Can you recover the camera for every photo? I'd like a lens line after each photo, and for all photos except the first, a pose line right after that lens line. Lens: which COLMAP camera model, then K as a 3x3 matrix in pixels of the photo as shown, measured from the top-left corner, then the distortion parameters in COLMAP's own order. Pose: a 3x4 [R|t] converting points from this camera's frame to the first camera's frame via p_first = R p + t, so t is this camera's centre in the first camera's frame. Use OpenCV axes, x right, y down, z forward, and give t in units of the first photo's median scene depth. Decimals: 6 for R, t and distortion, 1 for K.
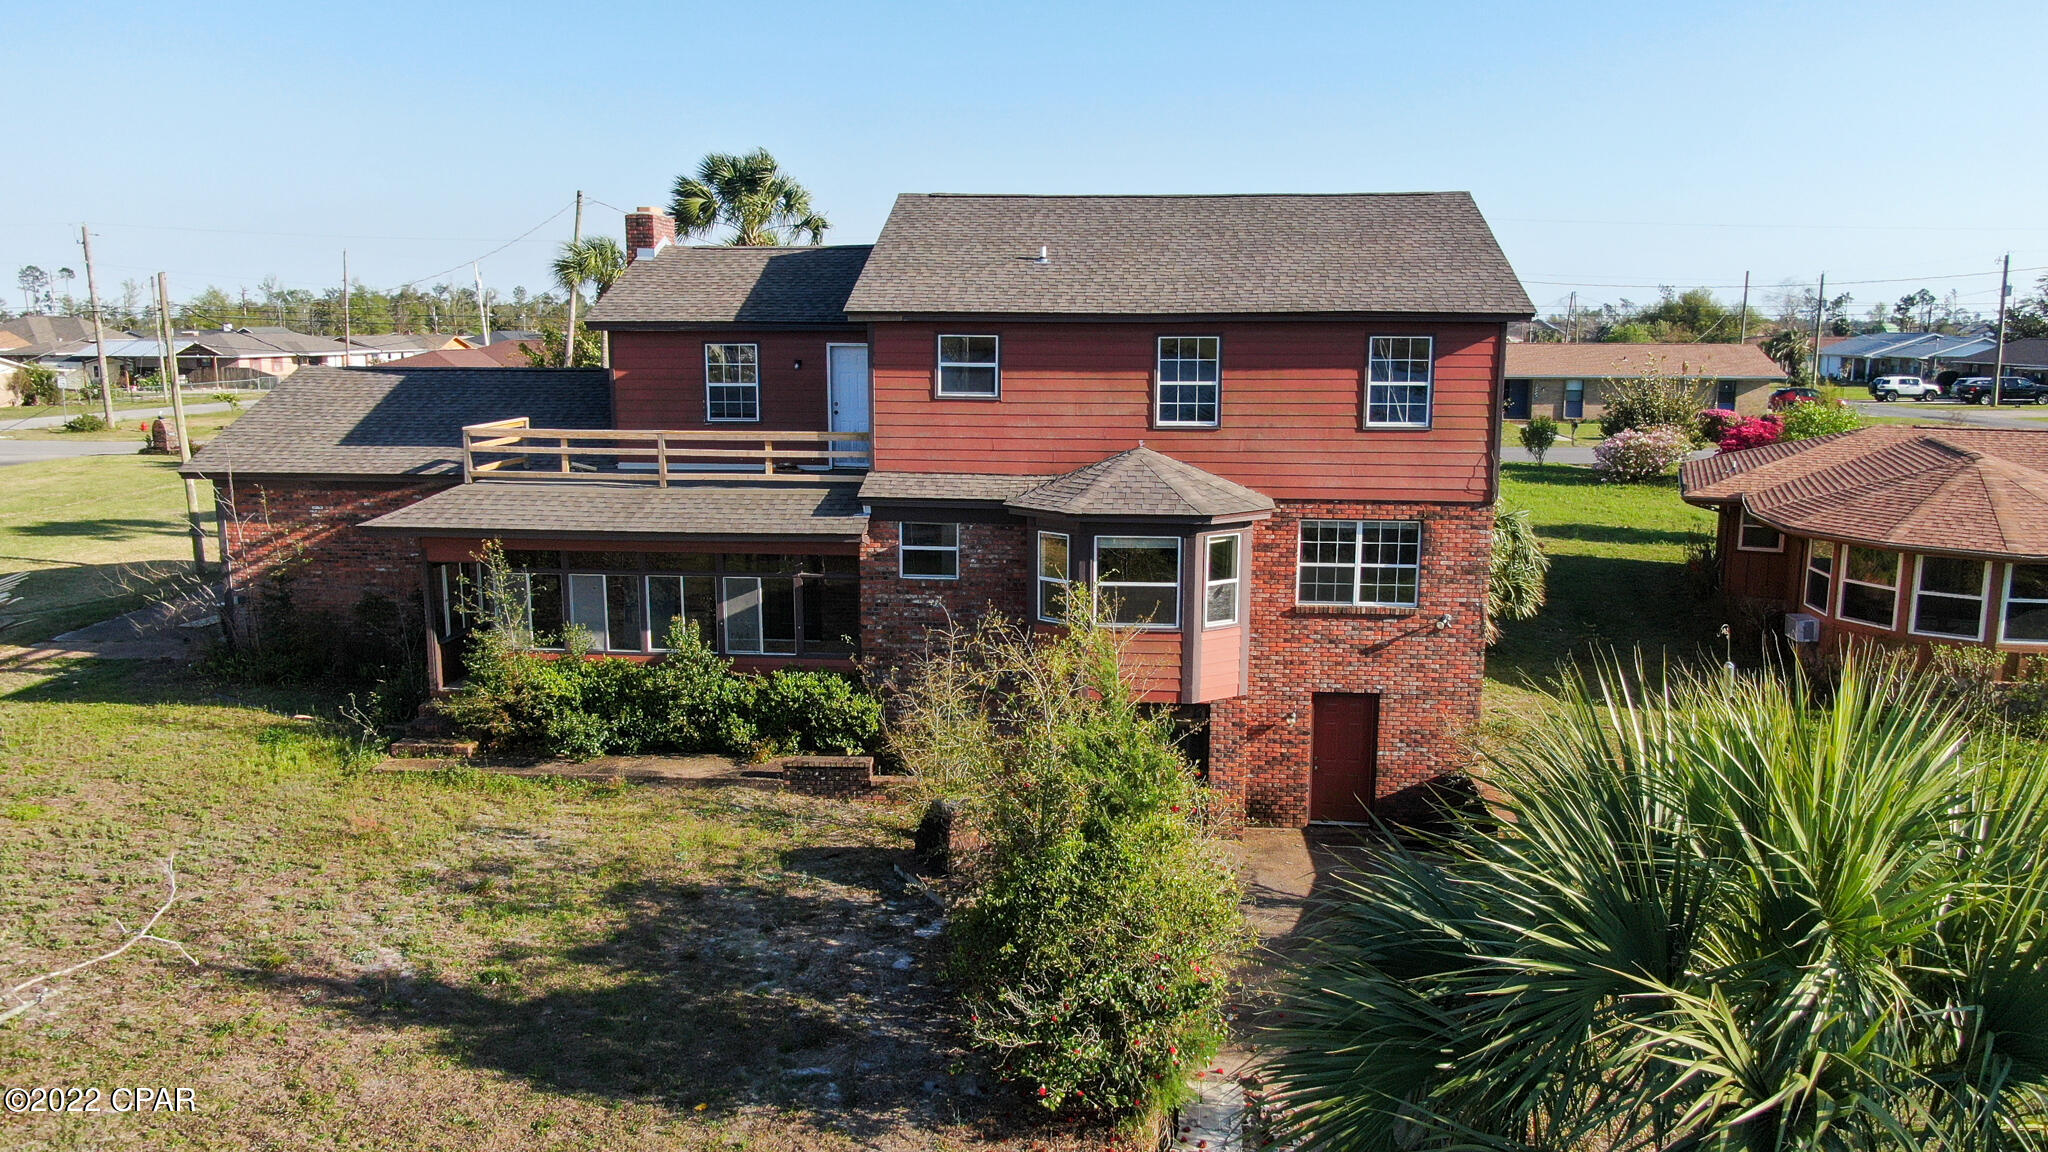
lens RADIAL K [[1476.4, 0, 1024.0], [0, 1476.4, 576.0], [0, 0, 1]] dist [-0.015358, -0.000915]
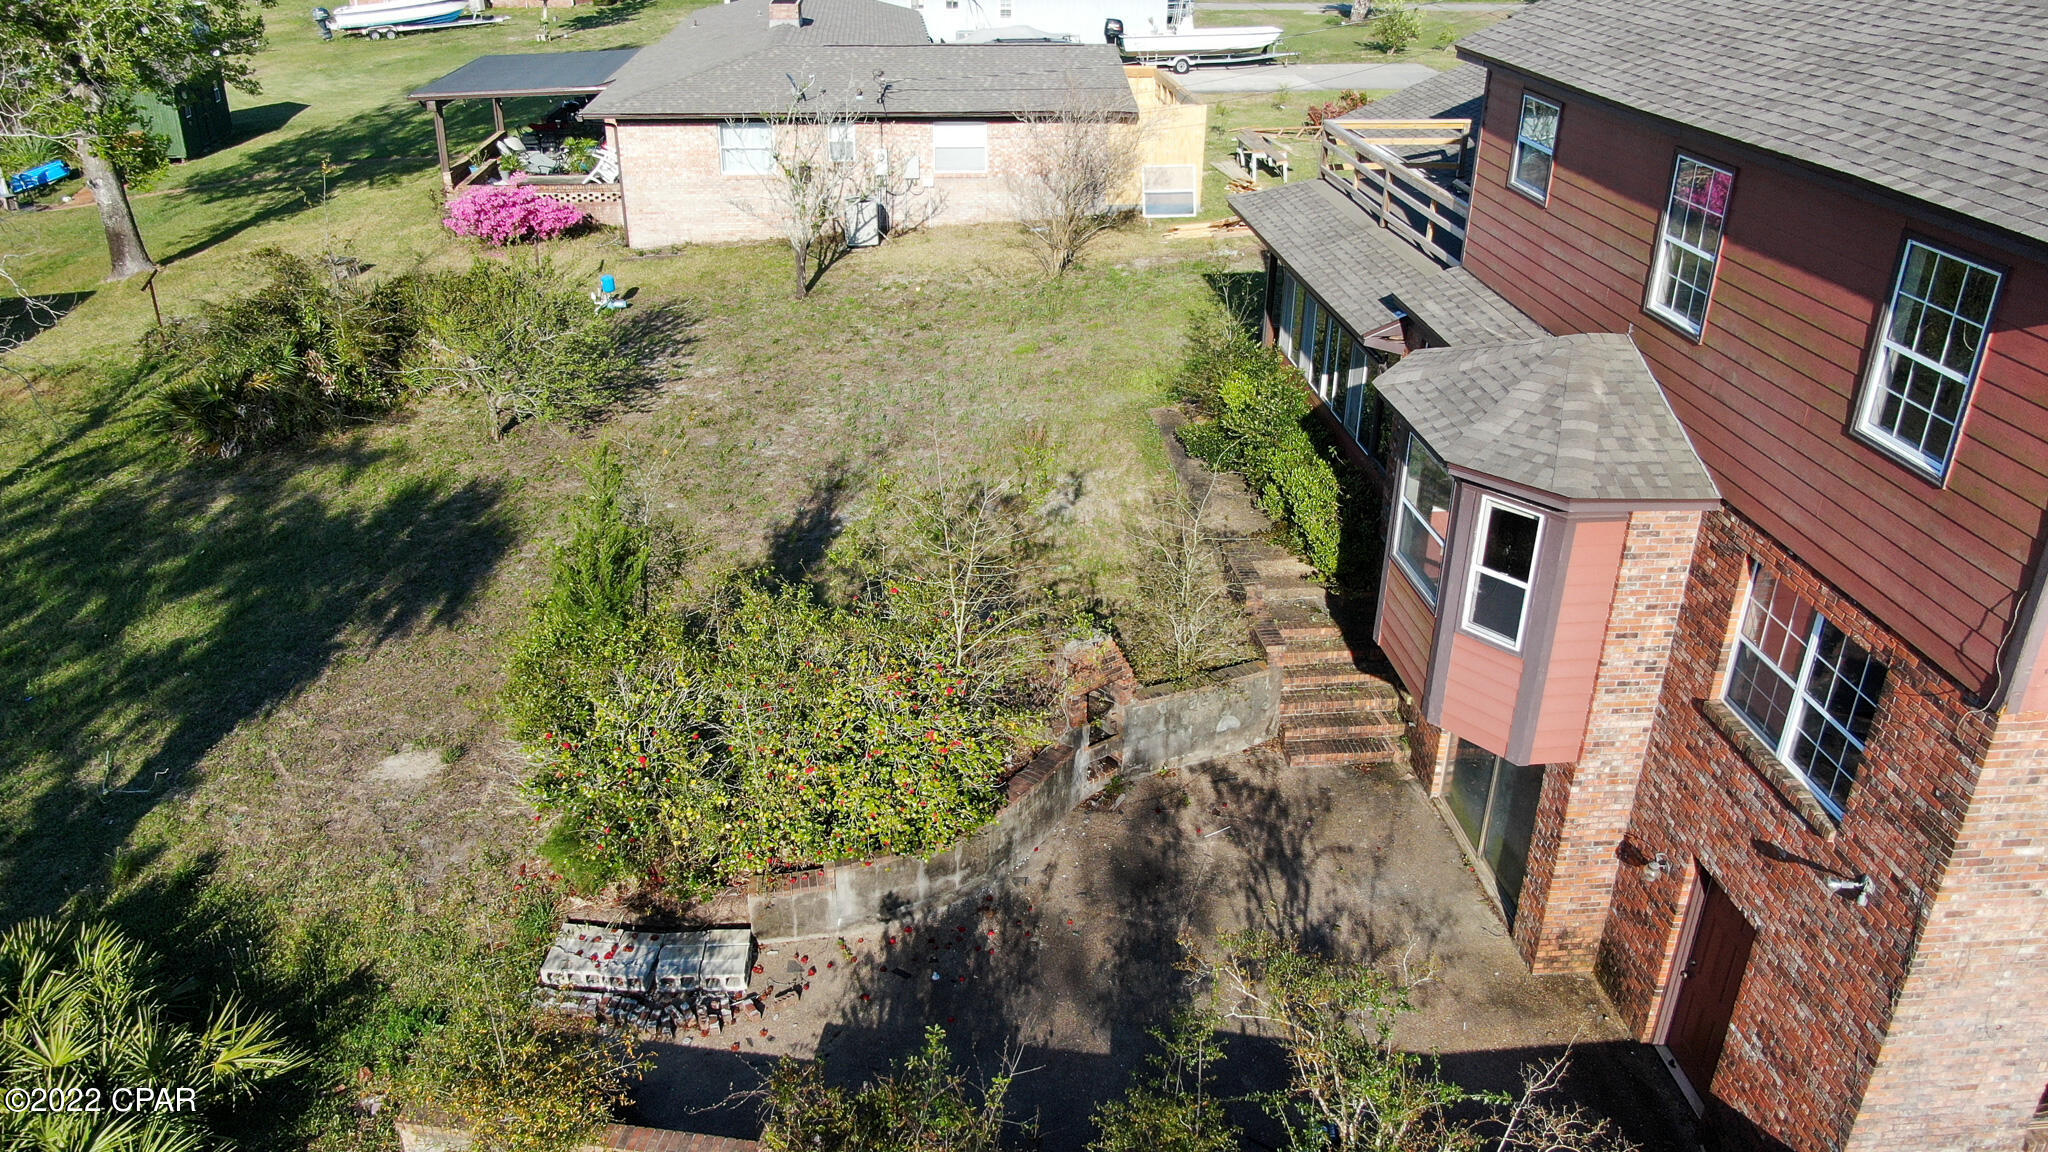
lens RADIAL K [[1476.4, 0, 1024.0], [0, 1476.4, 576.0], [0, 0, 1]] dist [-0.015358, -0.000915]
pose [[0.167491, 0.432652, -0.885866, 0.614719], [-0.180695, 0.896810, 0.403833, -0.198201], [0.969173, 0.092433, 0.228386, 0.638455]]
